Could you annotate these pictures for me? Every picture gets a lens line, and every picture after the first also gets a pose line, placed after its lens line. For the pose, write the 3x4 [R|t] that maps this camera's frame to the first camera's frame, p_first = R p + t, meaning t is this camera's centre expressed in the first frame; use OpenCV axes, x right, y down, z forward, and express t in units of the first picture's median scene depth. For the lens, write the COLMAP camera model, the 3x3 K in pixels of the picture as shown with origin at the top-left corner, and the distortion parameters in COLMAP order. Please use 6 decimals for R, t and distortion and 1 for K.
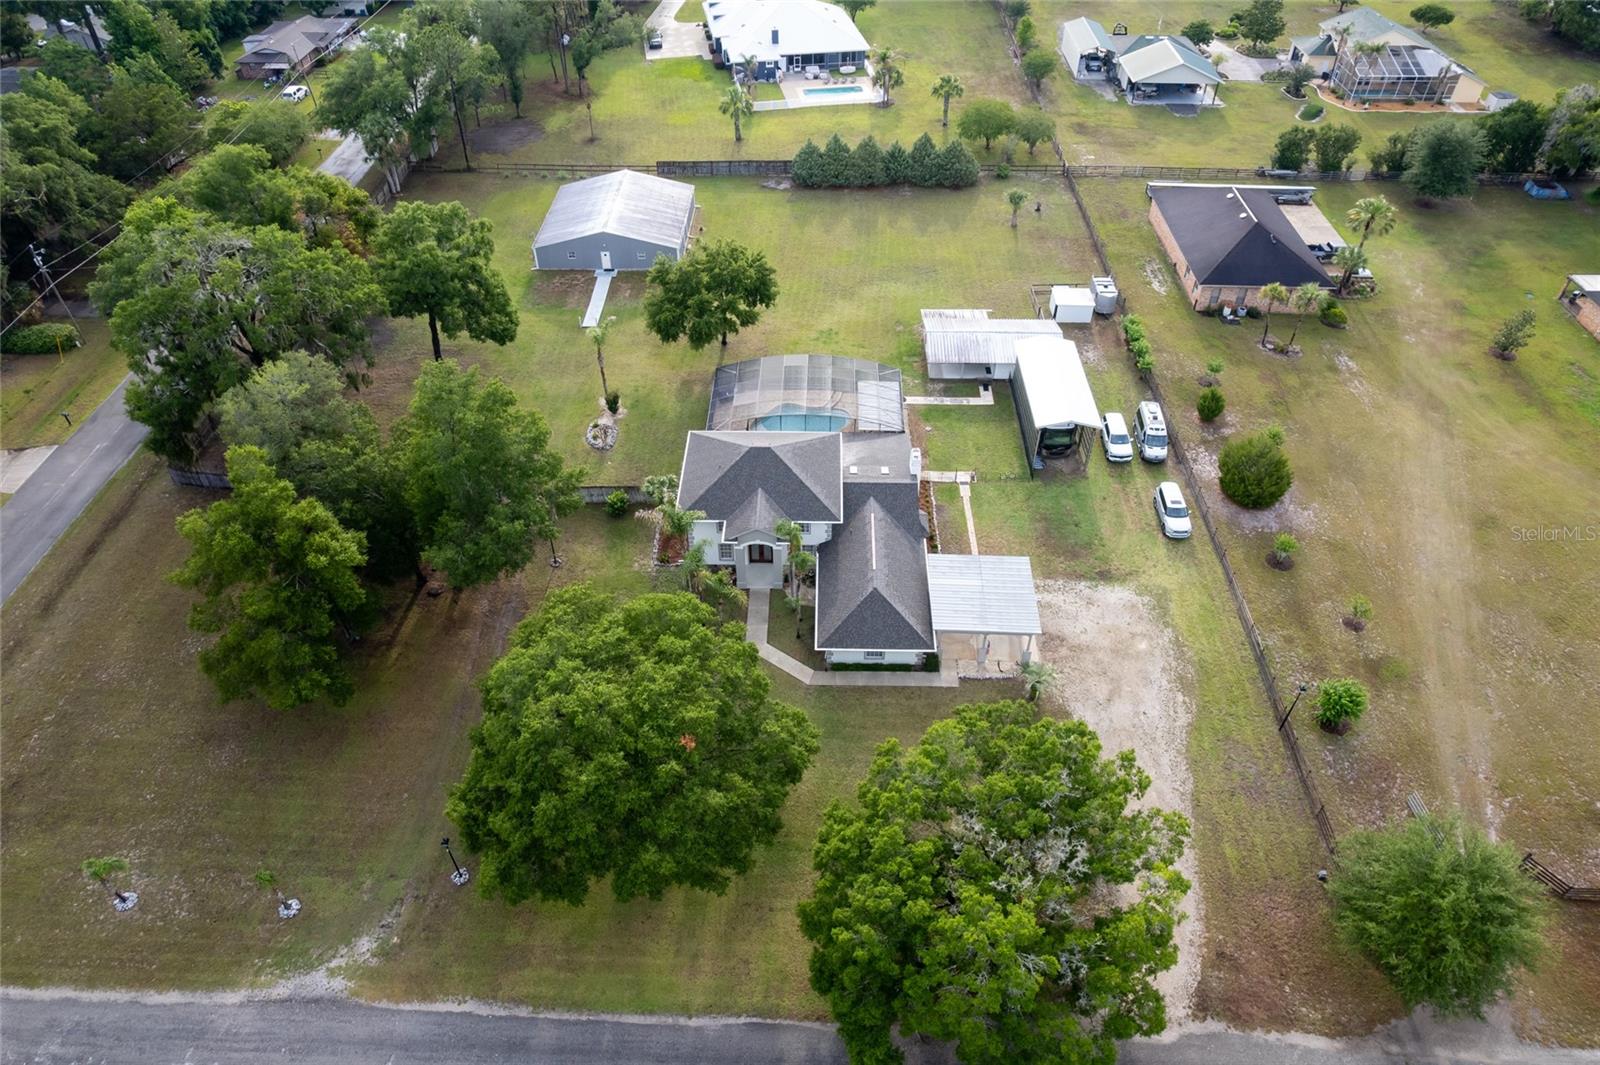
lens RADIAL K [[1026.5, 0, 797.6], [0, 1026.5, 526.0], [0, 0, 1]] dist [-0.078267, 0.079138]
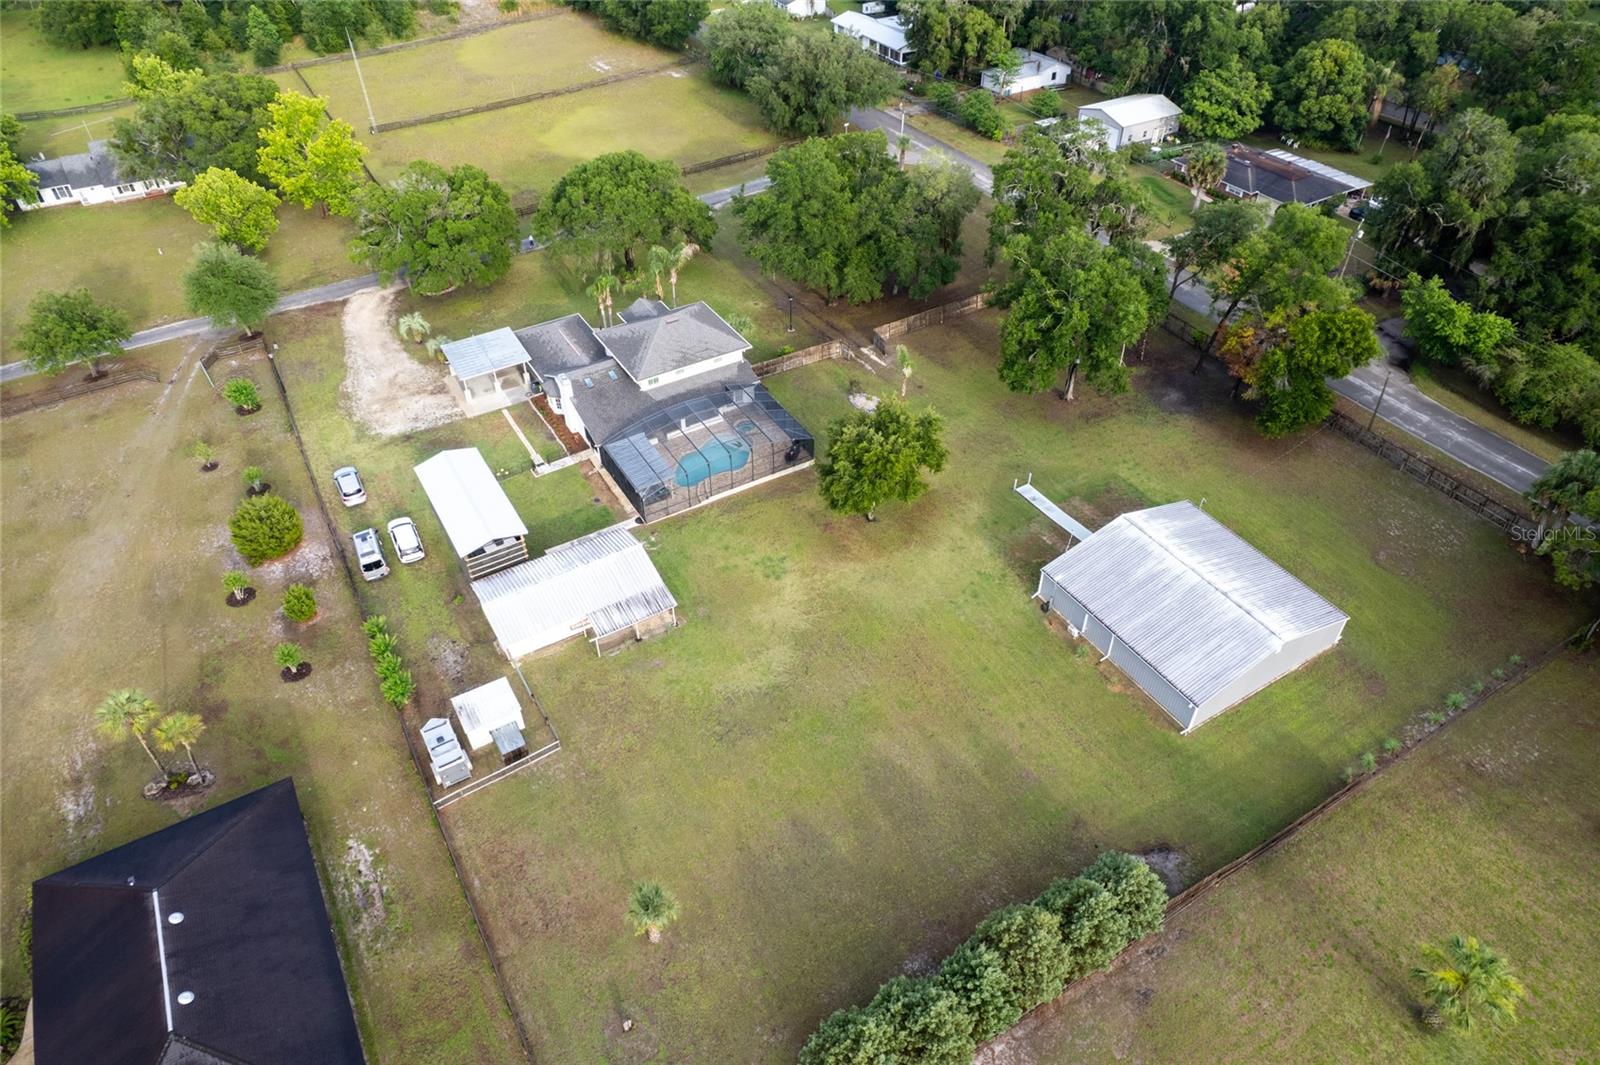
lens RADIAL K [[1026.5, 0, 797.6], [0, 1026.5, 526.0], [0, 0, 1]] dist [-0.078267, 0.079138]
pose [[-0.844952, 0.360523, -0.395069, 0.442332], [-0.350208, 0.185351, 0.918150, -1.297900], [0.404241, 0.914149, -0.030354, 1.377197]]
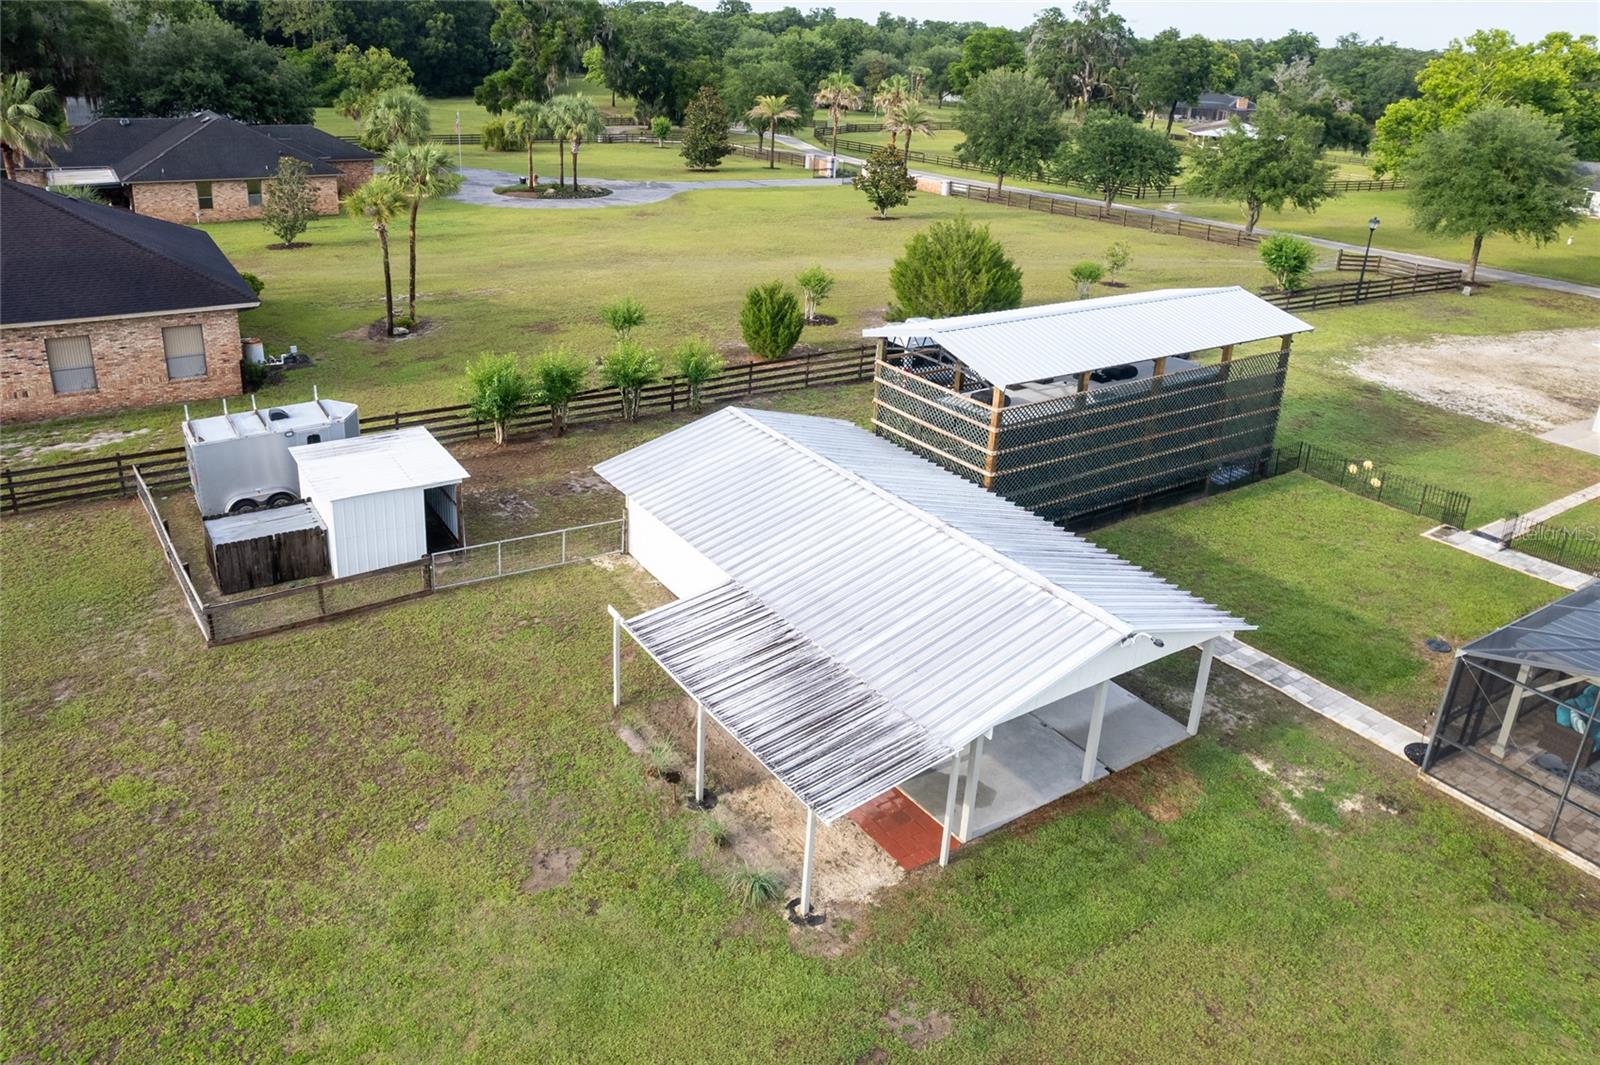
lens RADIAL K [[1118.2, 0, 802.1], [0, 1118.2, 488.8], [0, 0, 1]] dist [-0.077240, 0.090693]
pose [[-0.580127, -0.322200, 0.748091, 0.034671], [0.523614, 0.556000, 0.645517, -0.453568], [-0.623924, 0.766193, -0.153842, 1.351833]]
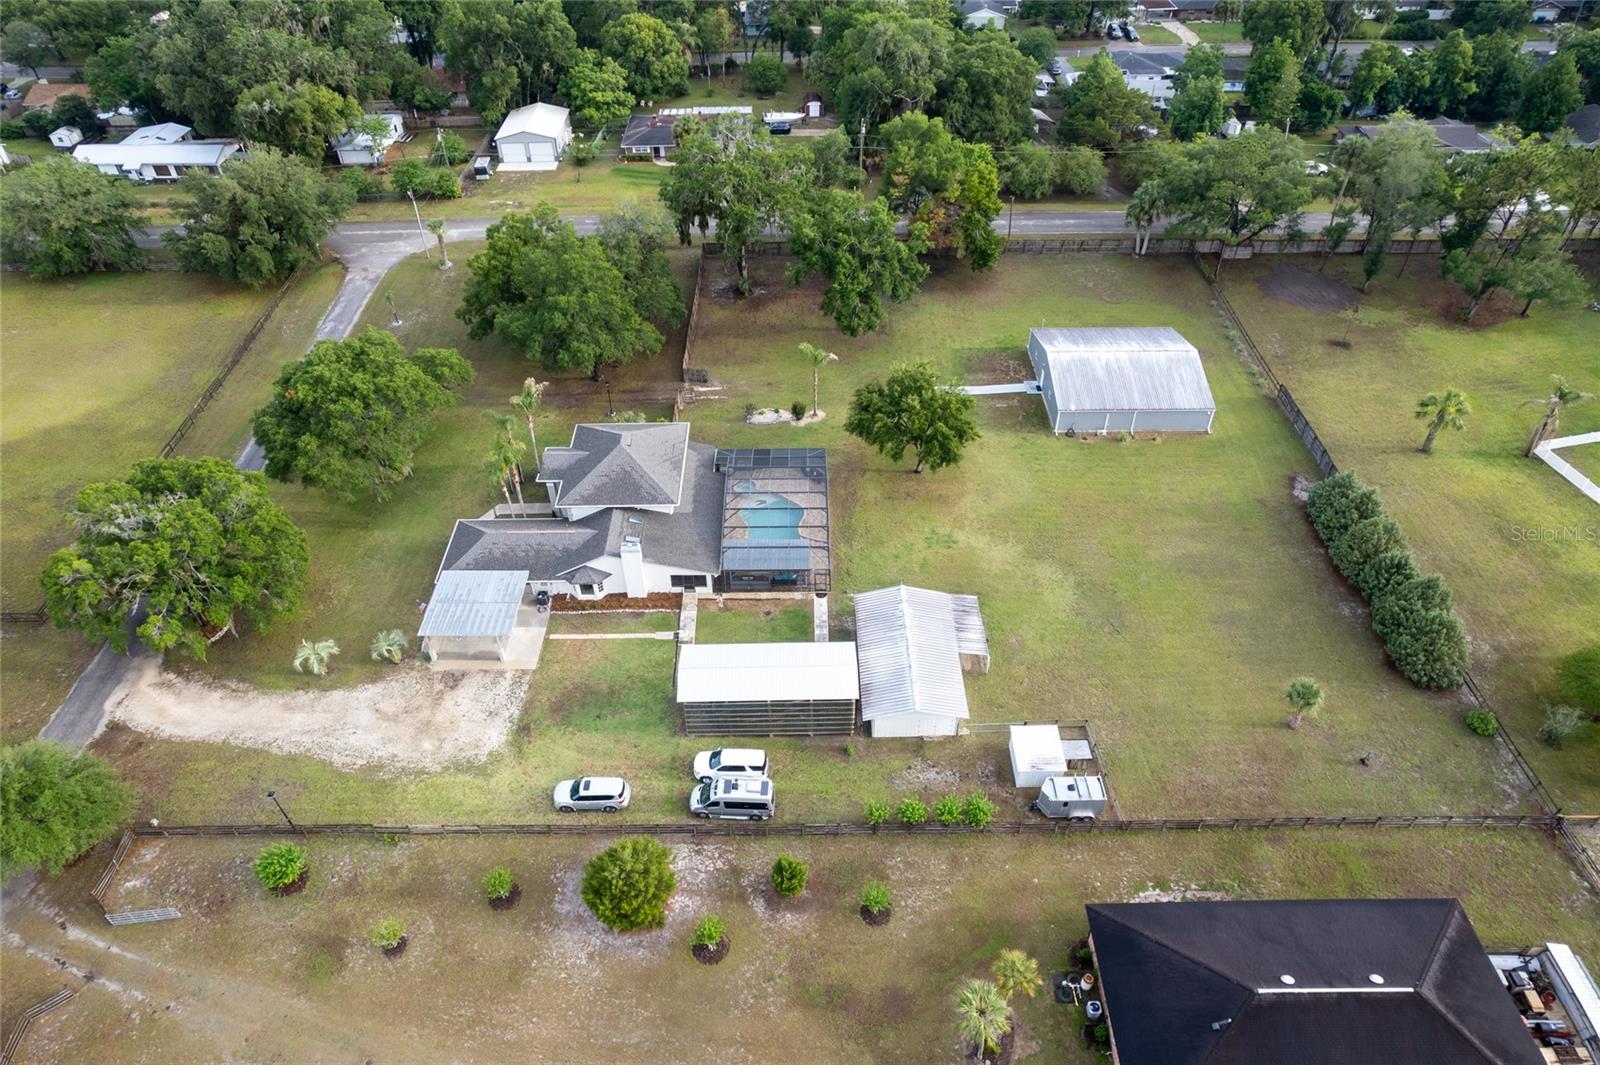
lens RADIAL K [[1026.5, 0, 797.6], [0, 1026.5, 526.0], [0, 0, 1]] dist [-0.078267, 0.079138]
pose [[0.029859, 0.665700, -0.745622, 0.947782], [-0.666470, 0.569194, 0.481494, -0.745966], [0.744934, 0.482558, 0.460664, 0.666022]]
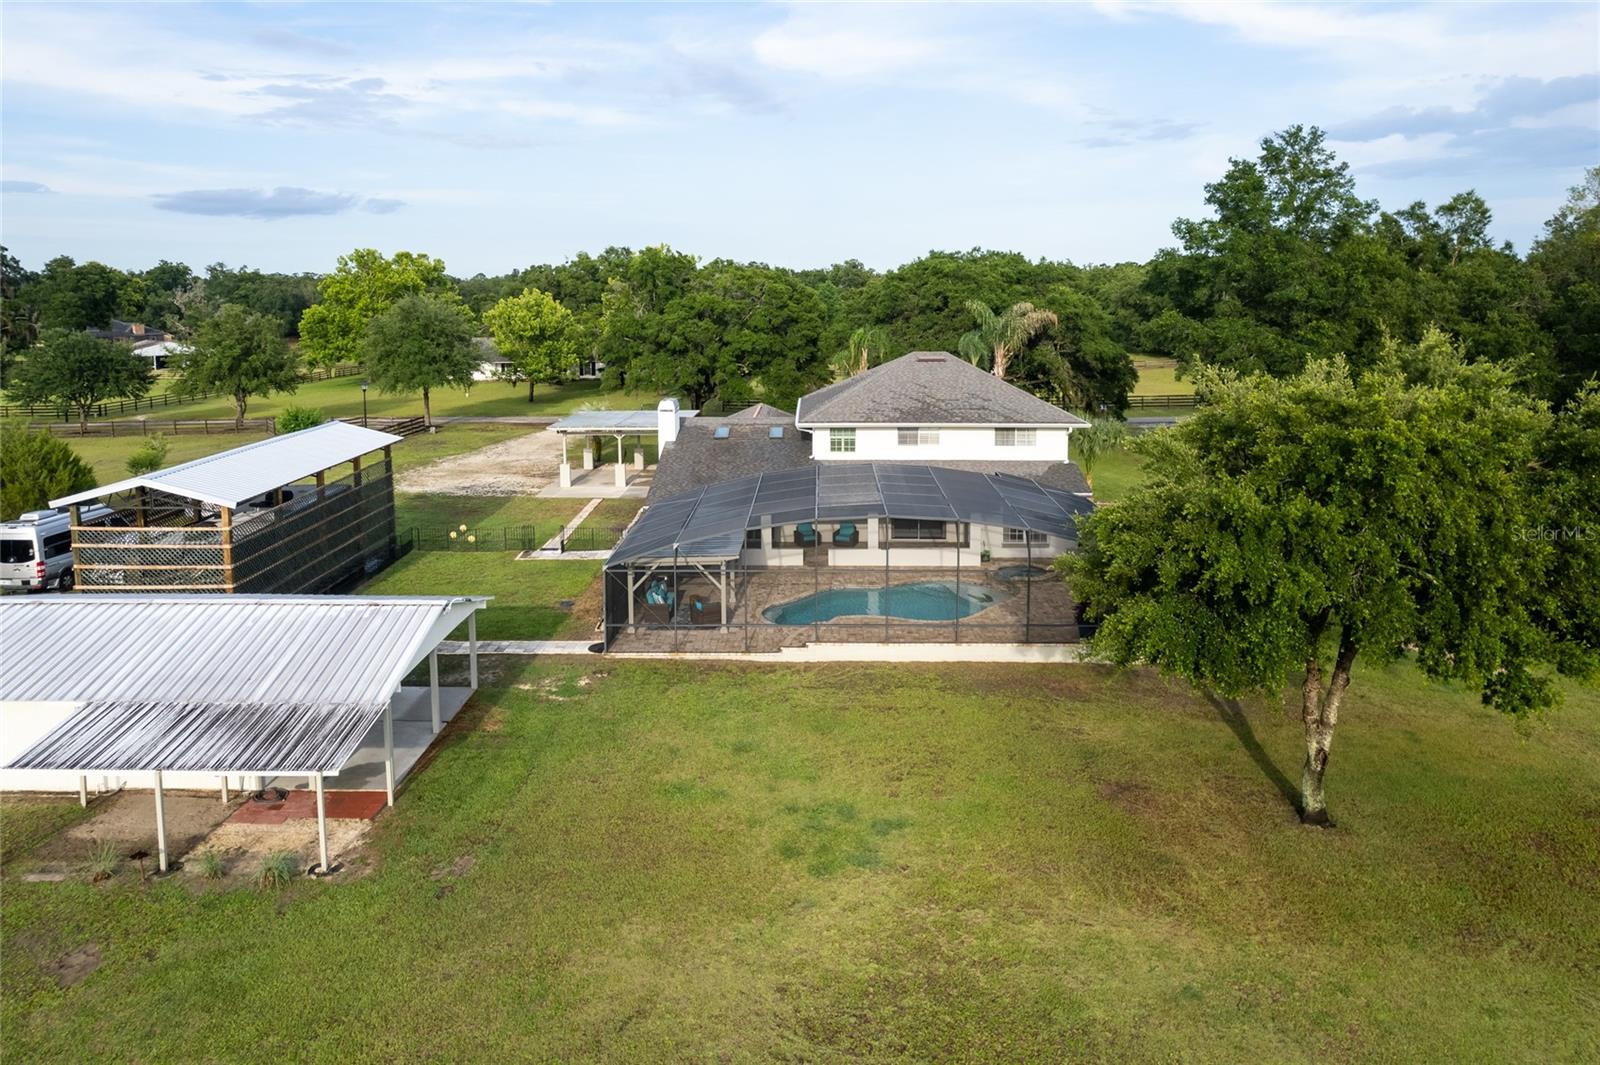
lens RADIAL K [[1000.5, 0, 797.4], [0, 1000.5, 597.7], [0, 0, 1]] dist [-0.083215, 0.069067]
pose [[-0.999887, 0.010478, -0.010752, 0.052265], [-0.003994, 0.504714, 0.863277, -0.520544], [0.014472, 0.863223, -0.504616, 1.453512]]
